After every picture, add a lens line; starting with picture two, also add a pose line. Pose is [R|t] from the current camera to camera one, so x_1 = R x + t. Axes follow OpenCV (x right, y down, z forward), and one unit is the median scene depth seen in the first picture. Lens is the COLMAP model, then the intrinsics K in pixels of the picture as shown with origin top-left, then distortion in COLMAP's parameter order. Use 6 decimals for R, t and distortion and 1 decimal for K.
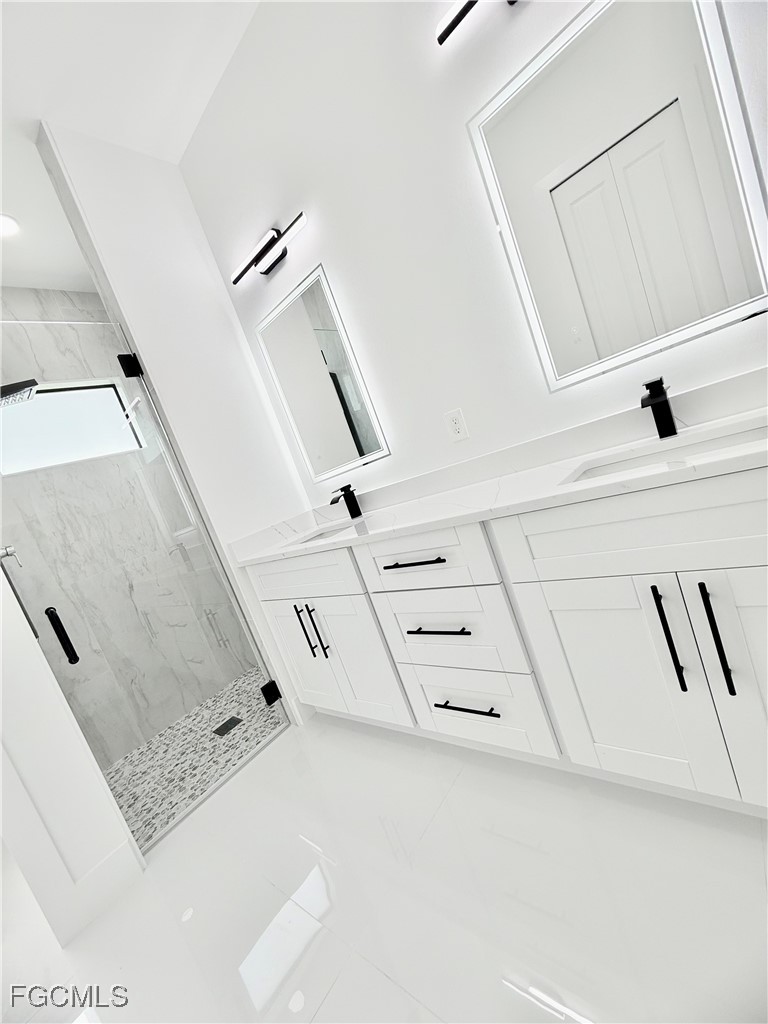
lens RADIAL K [[407.7, 0, 384.4], [0, 407.7, 508.5], [0, 0, 1]] dist [0.001744, 0.000047]
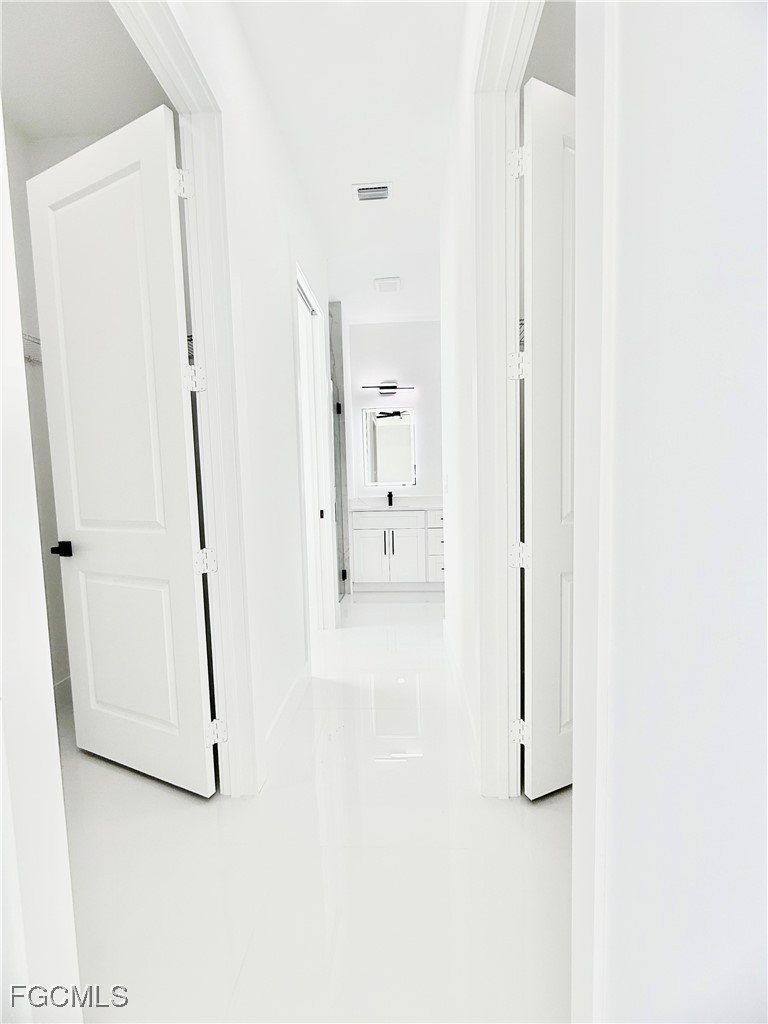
lens RADIAL K [[412.3, 0, 384.0], [0, 412.3, 512.0], [0, 0, 1]] dist [-0.008162, 0.000040]
pose [[0.762286, 0.292332, 0.577461, -1.921640], [-0.187657, 0.953690, -0.235074, 0.821285], [-0.619439, 0.070829, 0.781843, -1.064446]]
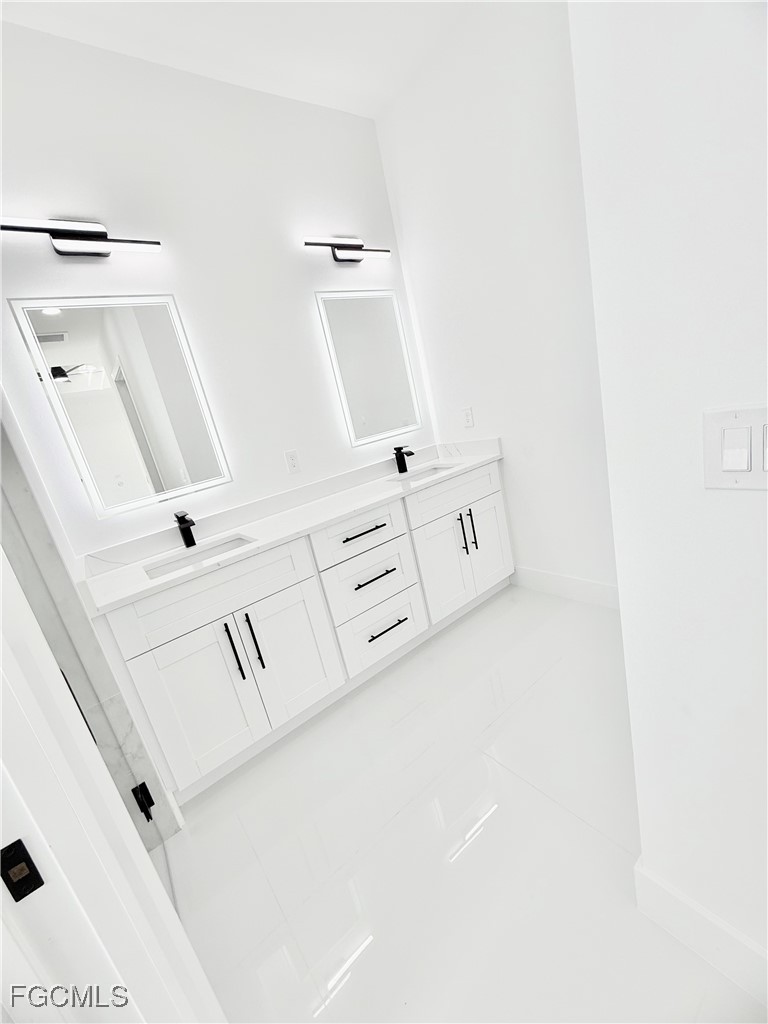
lens RADIAL K [[407.7, 0, 384.4], [0, 407.7, 508.5], [0, 0, 1]] dist [0.001744, 0.000047]
pose [[0.276796, 0.066471, 0.958627, -1.145003], [0.237523, 0.961916, -0.135282, 0.229296], [-0.931111, 0.265141, 0.250466, 0.448058]]
